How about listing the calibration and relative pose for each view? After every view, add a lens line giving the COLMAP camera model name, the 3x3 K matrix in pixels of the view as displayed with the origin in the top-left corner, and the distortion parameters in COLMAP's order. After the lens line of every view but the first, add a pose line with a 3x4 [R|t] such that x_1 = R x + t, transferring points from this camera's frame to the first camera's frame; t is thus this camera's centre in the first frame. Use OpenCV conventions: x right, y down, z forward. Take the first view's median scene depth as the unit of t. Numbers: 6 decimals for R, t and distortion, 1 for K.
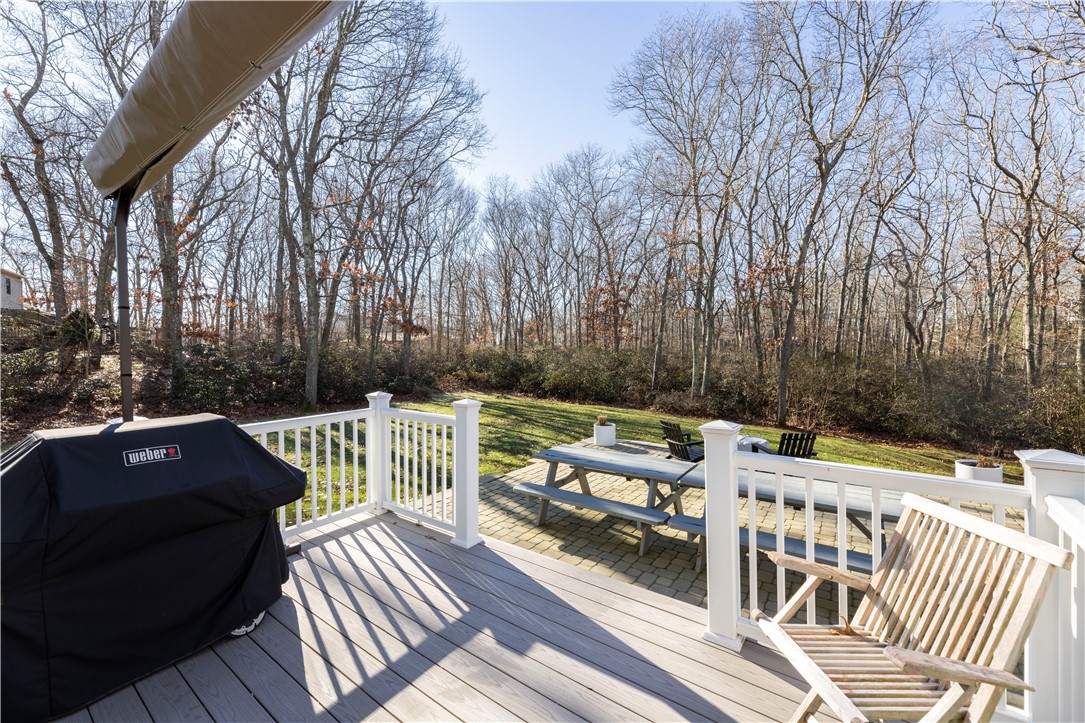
lens RADIAL K [[434.6, 0, 547.4], [0, 434.6, 356.1], [0, 0, 1]] dist [-0.002149, 0.000257]
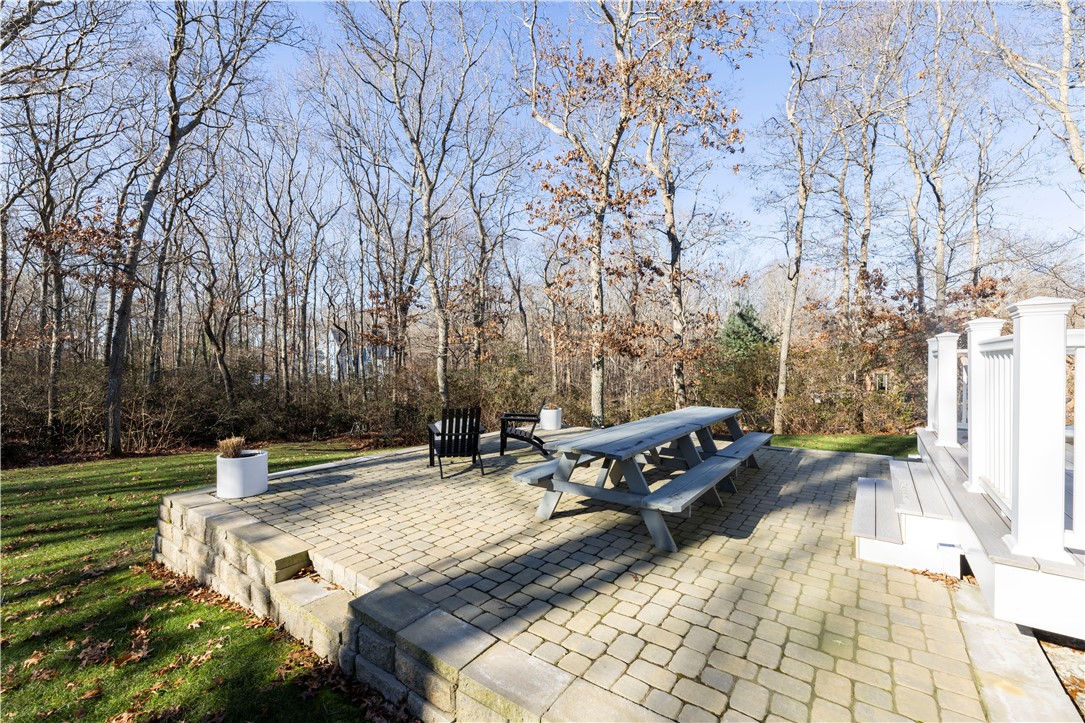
lens RADIAL K [[434.6, 0, 540.8], [0, 434.6, 369.7], [0, 0, 1]] dist [-0.002149, 0.000257]
pose [[0.032544, -0.011911, 0.999399, -0.102415], [0.016516, 0.999799, 0.011378, 0.015022], [-0.999334, 0.016136, 0.032734, 0.173677]]
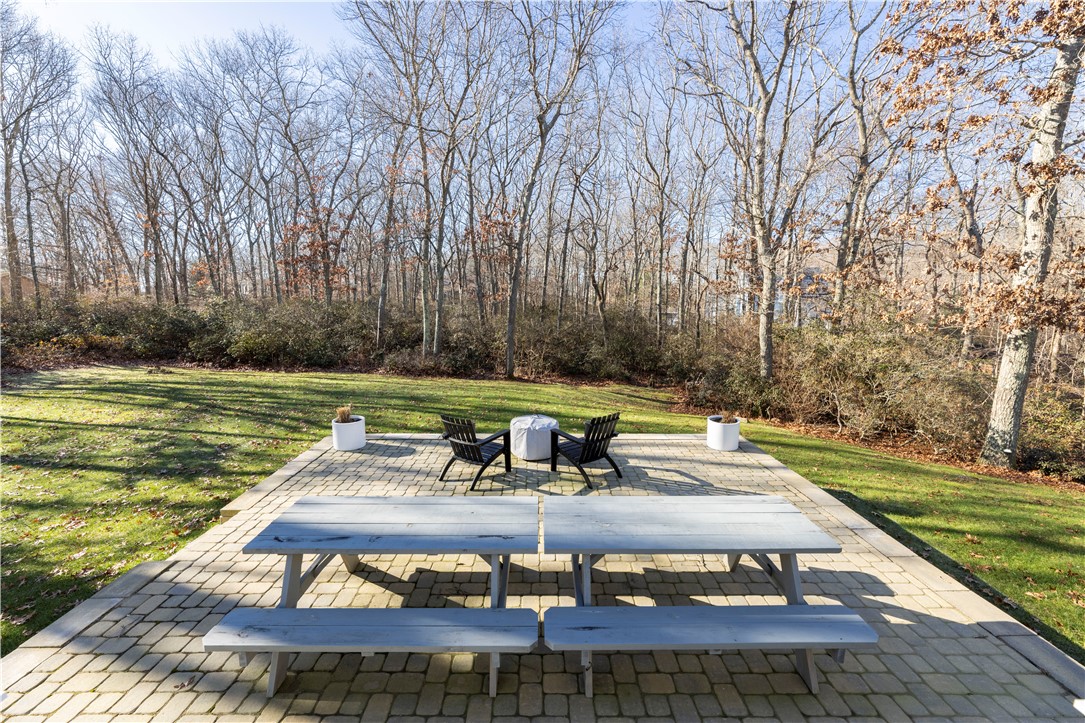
lens RADIAL K [[434.6, 0, 538.3], [0, 434.6, 361.9], [0, 0, 1]] dist [-0.002149, 0.000257]
pose [[0.815367, -0.073621, 0.574245, -0.004498], [0.000480, 0.991967, 0.126494, -0.007179], [-0.578945, -0.102864, 0.808852, 0.069303]]
